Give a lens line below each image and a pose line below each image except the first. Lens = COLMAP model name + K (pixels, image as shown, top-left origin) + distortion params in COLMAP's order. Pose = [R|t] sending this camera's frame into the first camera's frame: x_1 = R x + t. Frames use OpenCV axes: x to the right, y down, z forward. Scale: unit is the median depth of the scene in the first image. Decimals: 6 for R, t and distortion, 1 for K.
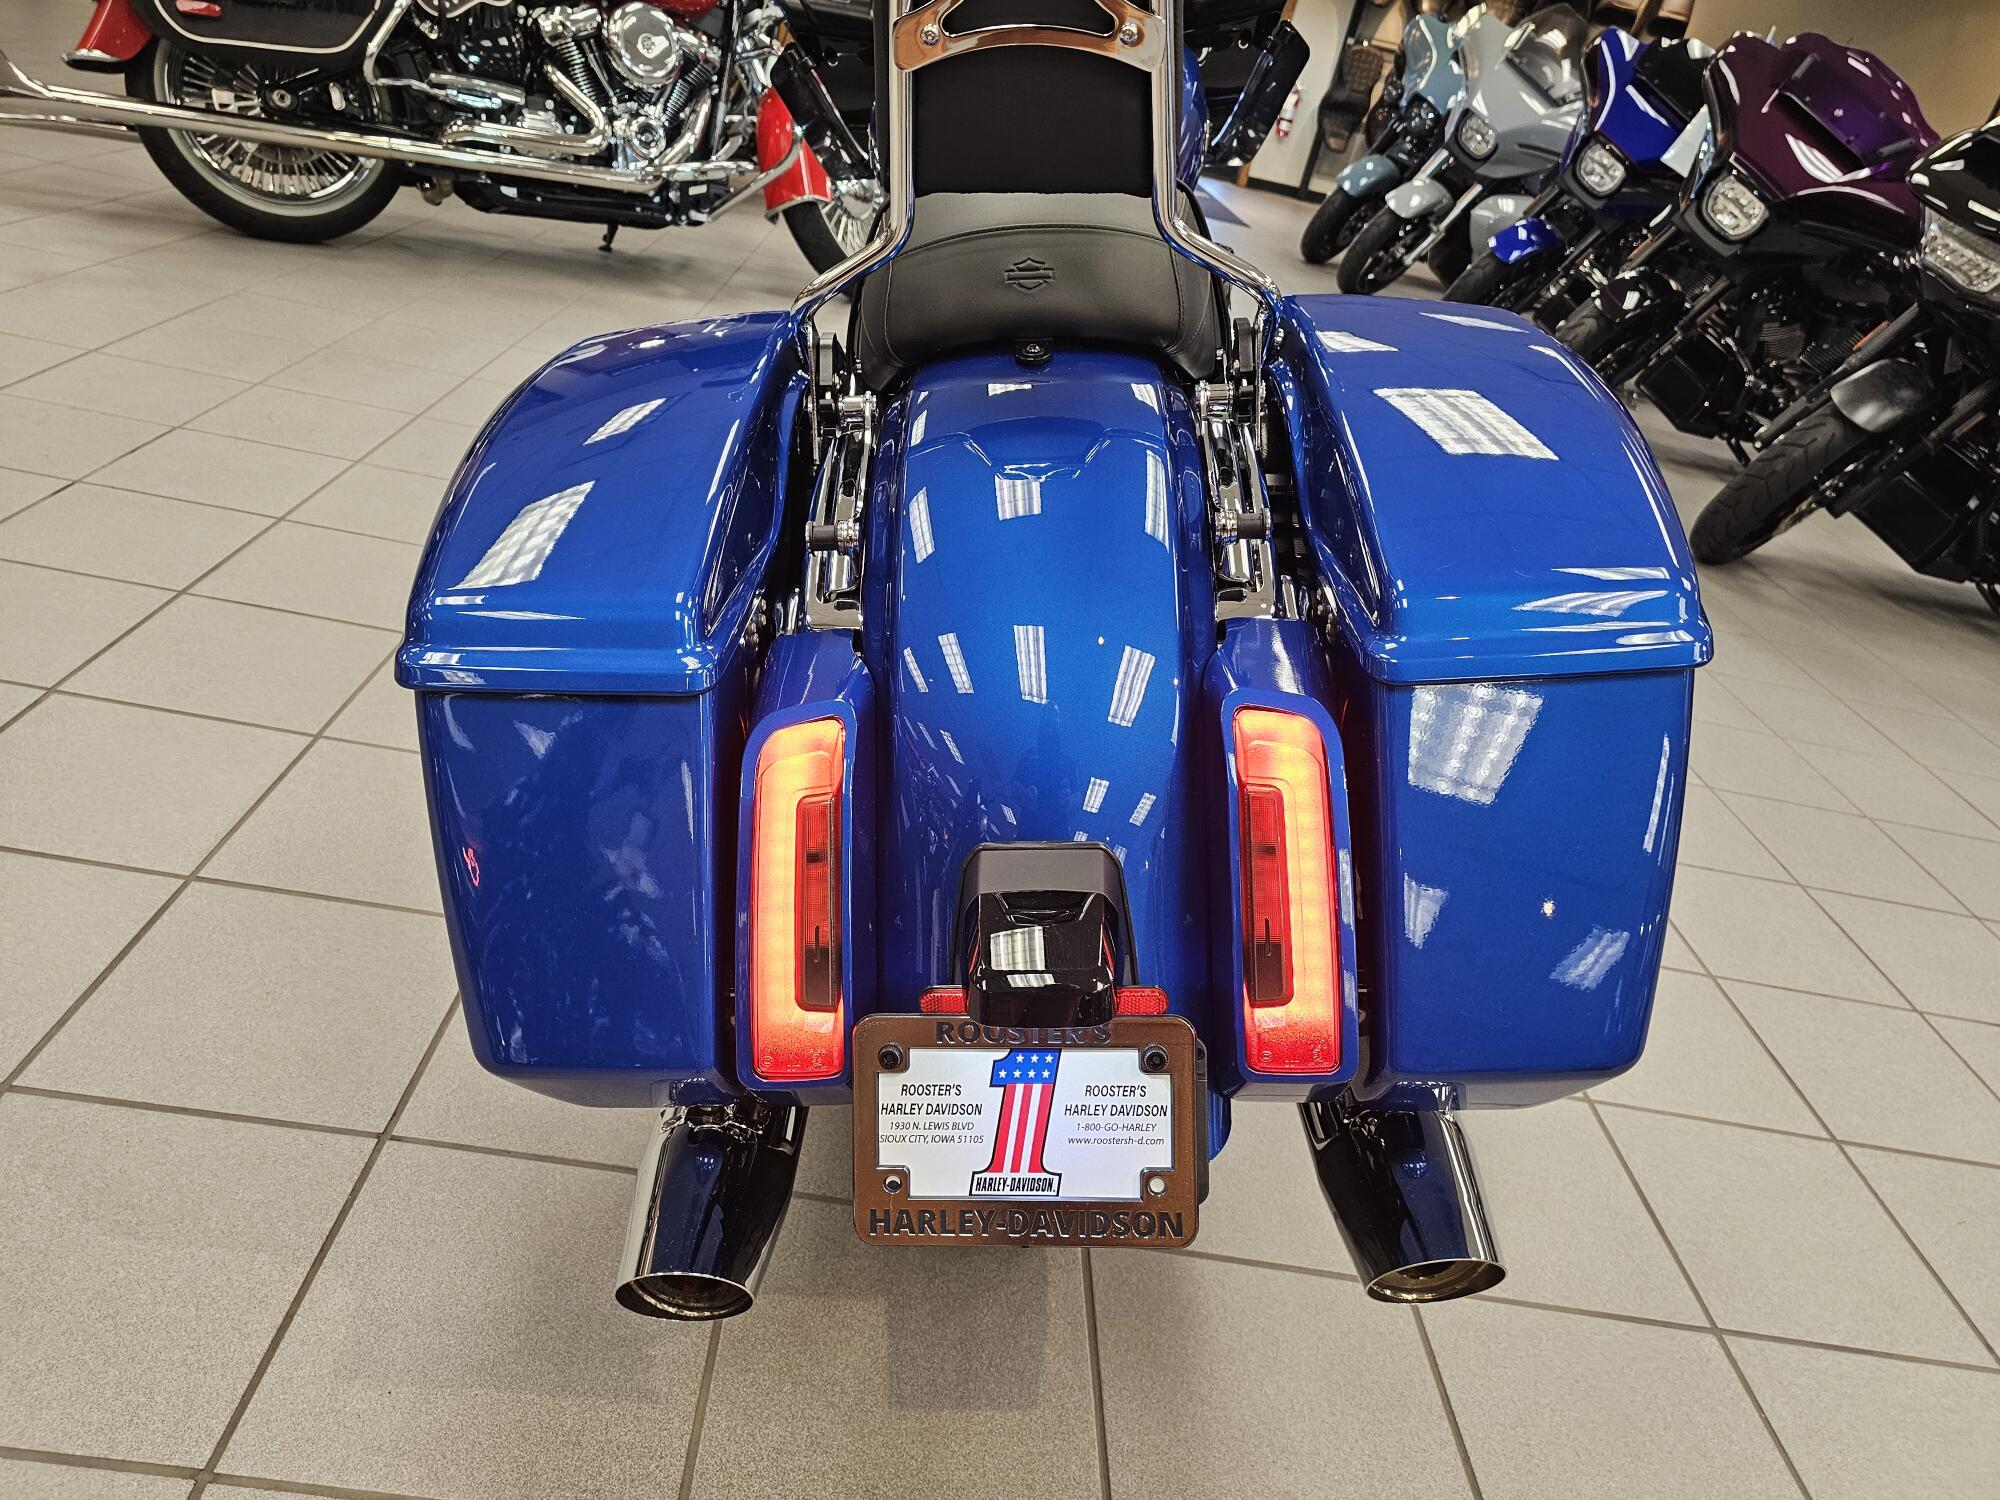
lens RADIAL K [[1363.6, 0, 980.2], [0, 1363.6, 787.9], [0, 0, 1]] dist [0.028202, -0.028661]
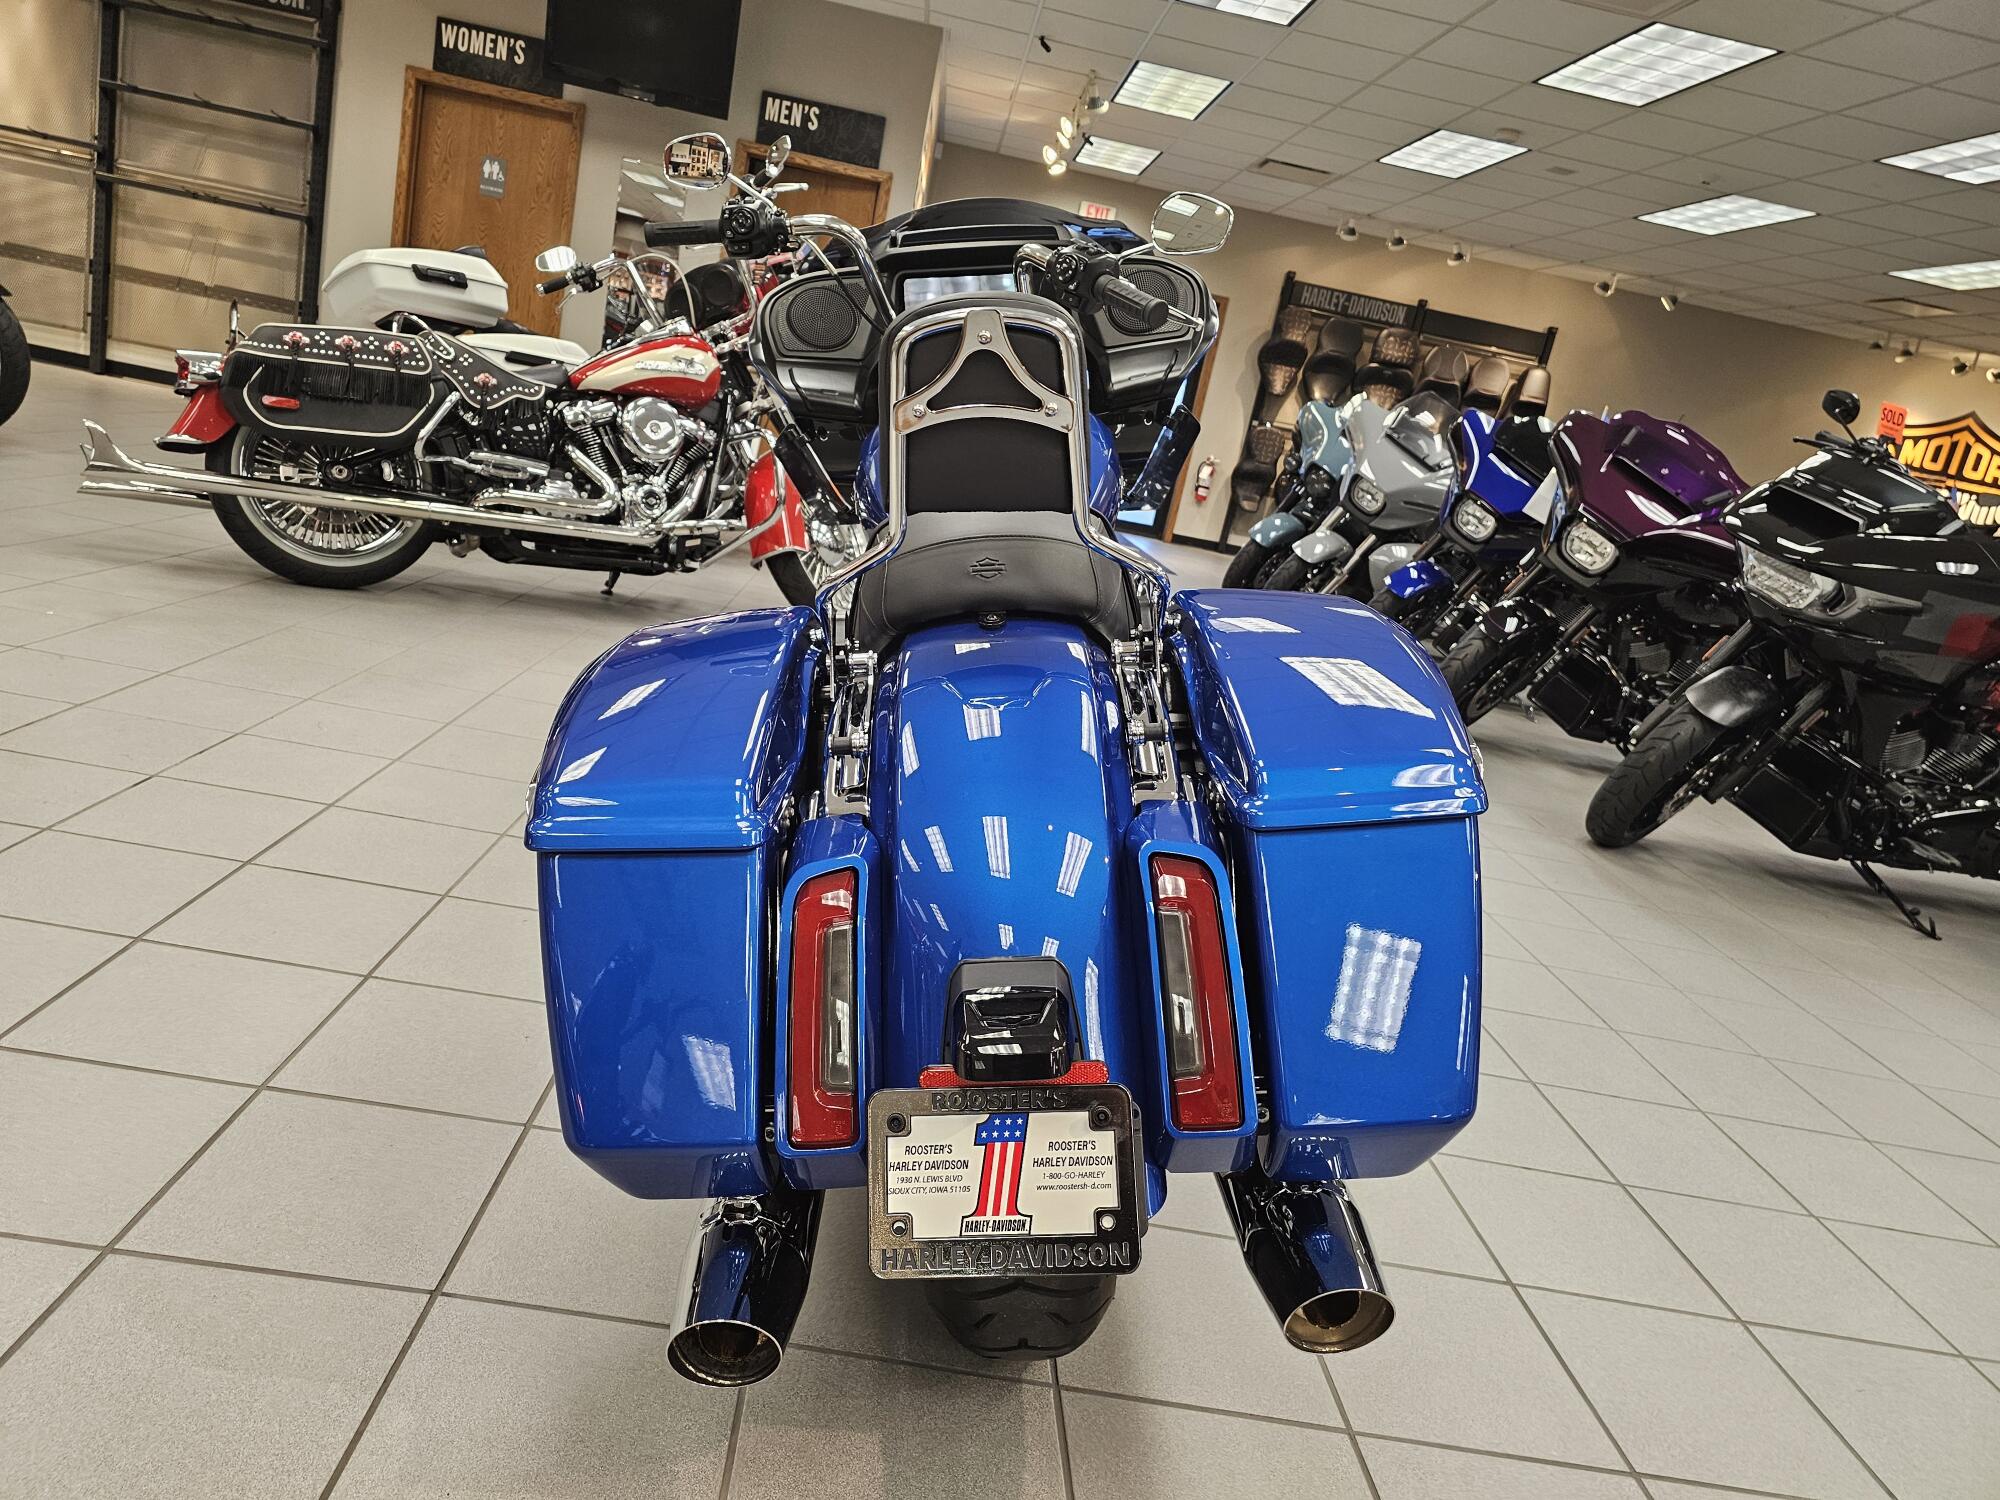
lens RADIAL K [[1363.6, 0, 964.7], [0, 1363.6, 755.9], [0, 0, 1]] dist [0.028202, -0.028661]
pose [[0.999639, -0.014564, 0.022564, -0.013488], [0.019912, 0.965717, -0.258833, 0.103480], [-0.018021, 0.259189, 0.965659, -0.177209]]
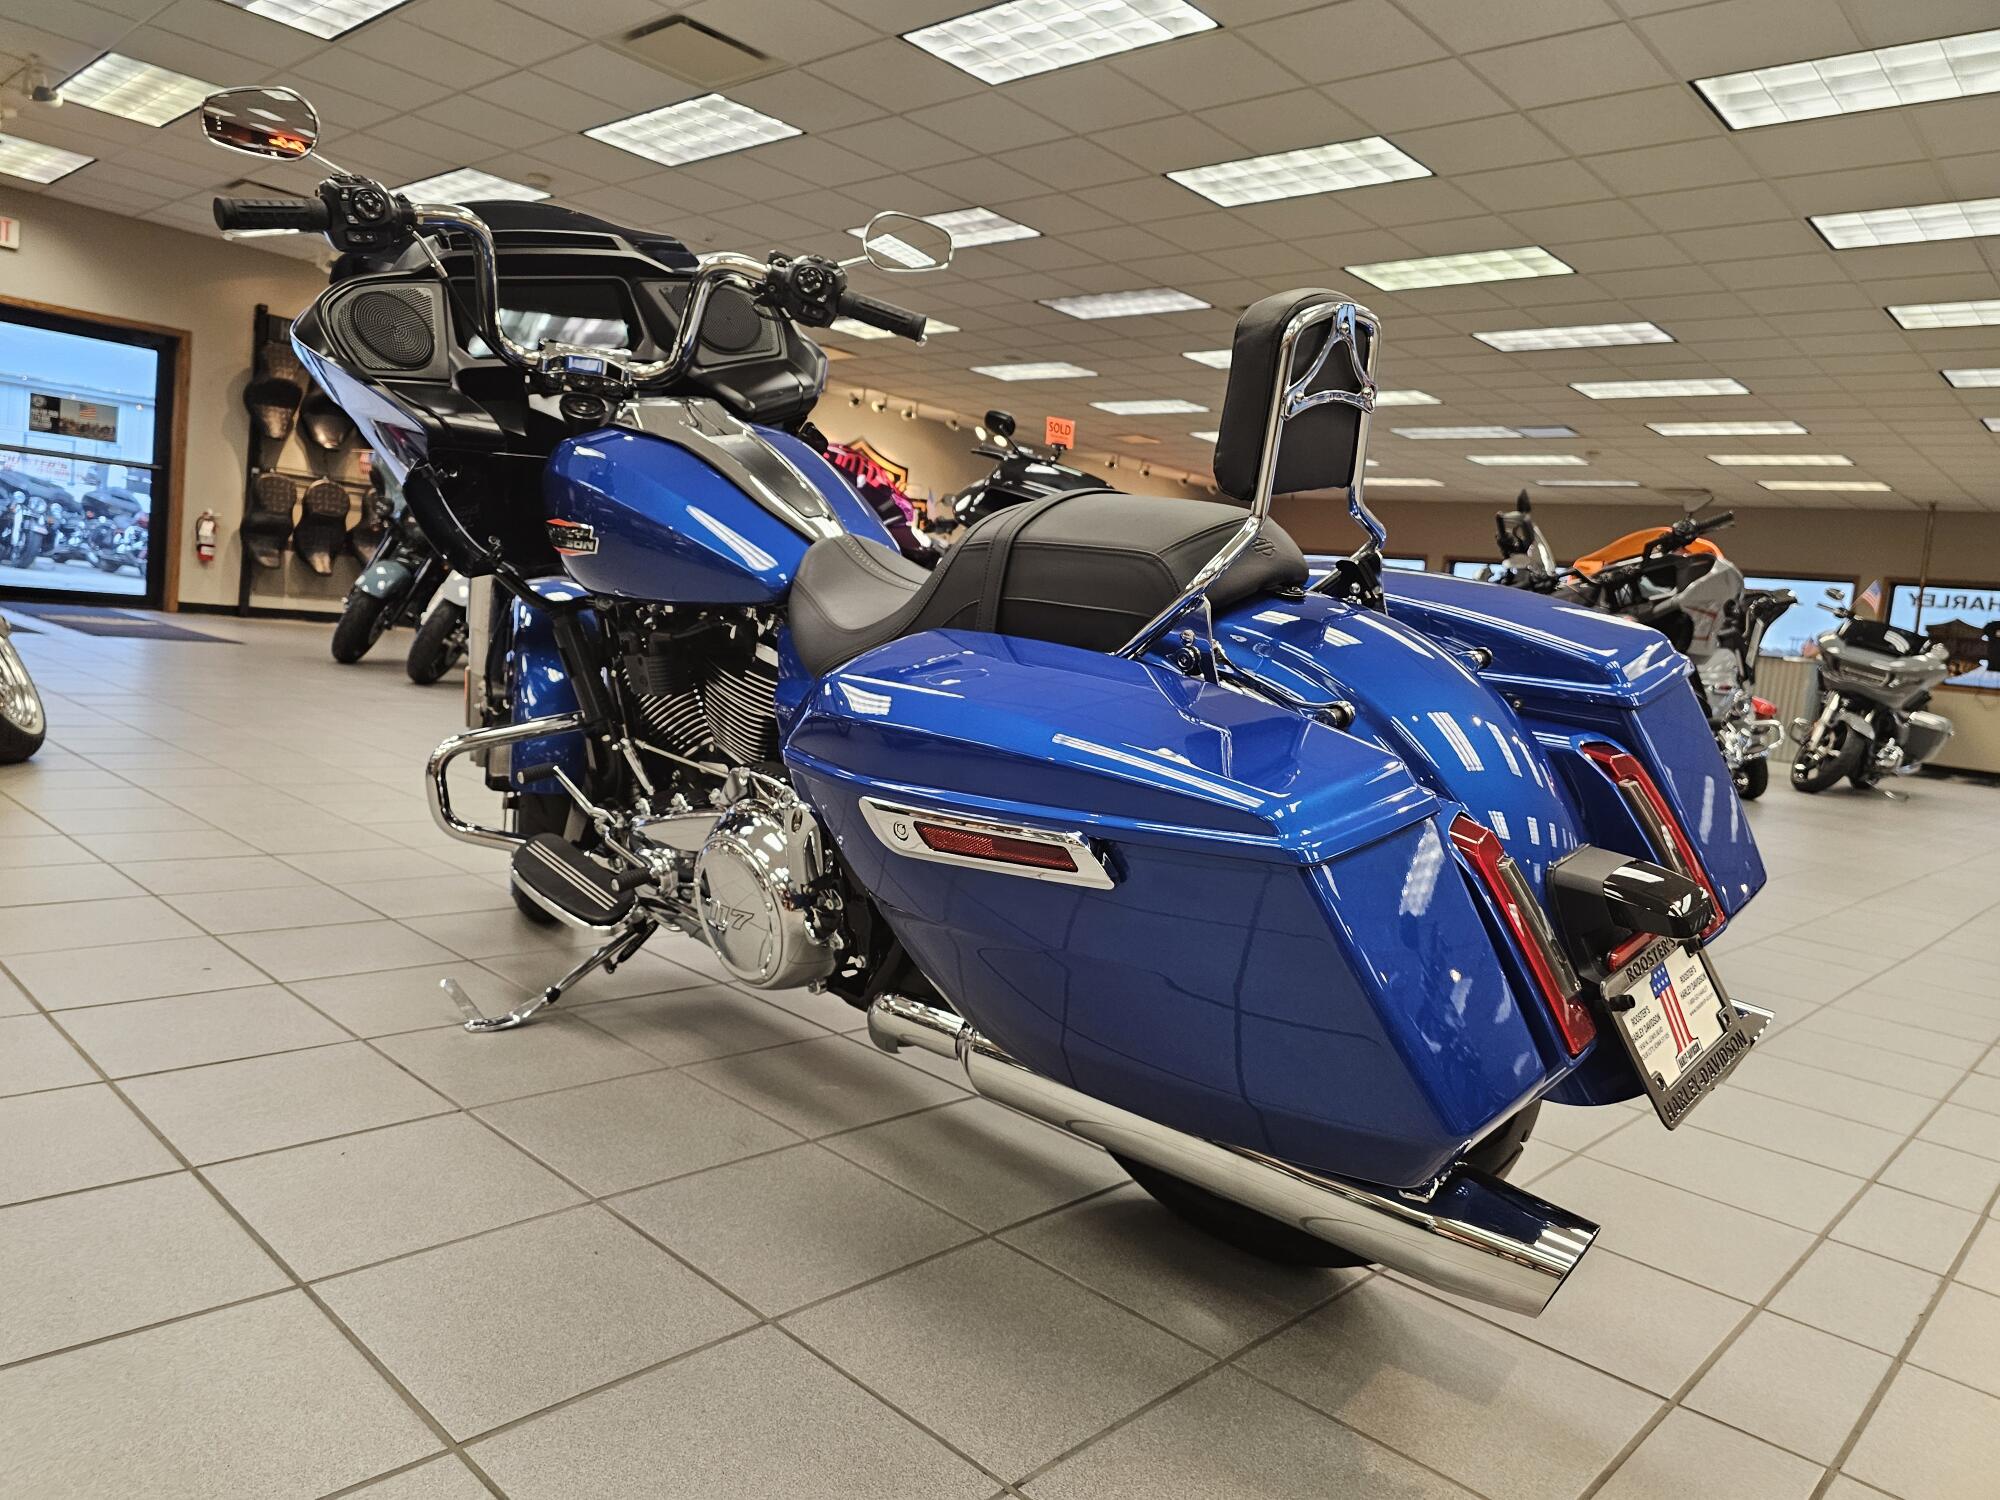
lens RADIAL K [[1363.6, 0, 990.0], [0, 1363.6, 745.7], [0, 0, 1]] dist [0.028202, -0.028661]
pose [[0.689096, -0.198315, 0.697007, -0.792310], [0.392983, 0.910382, -0.129498, -0.069394], [-0.608861, 0.363148, 0.705274, 0.142376]]
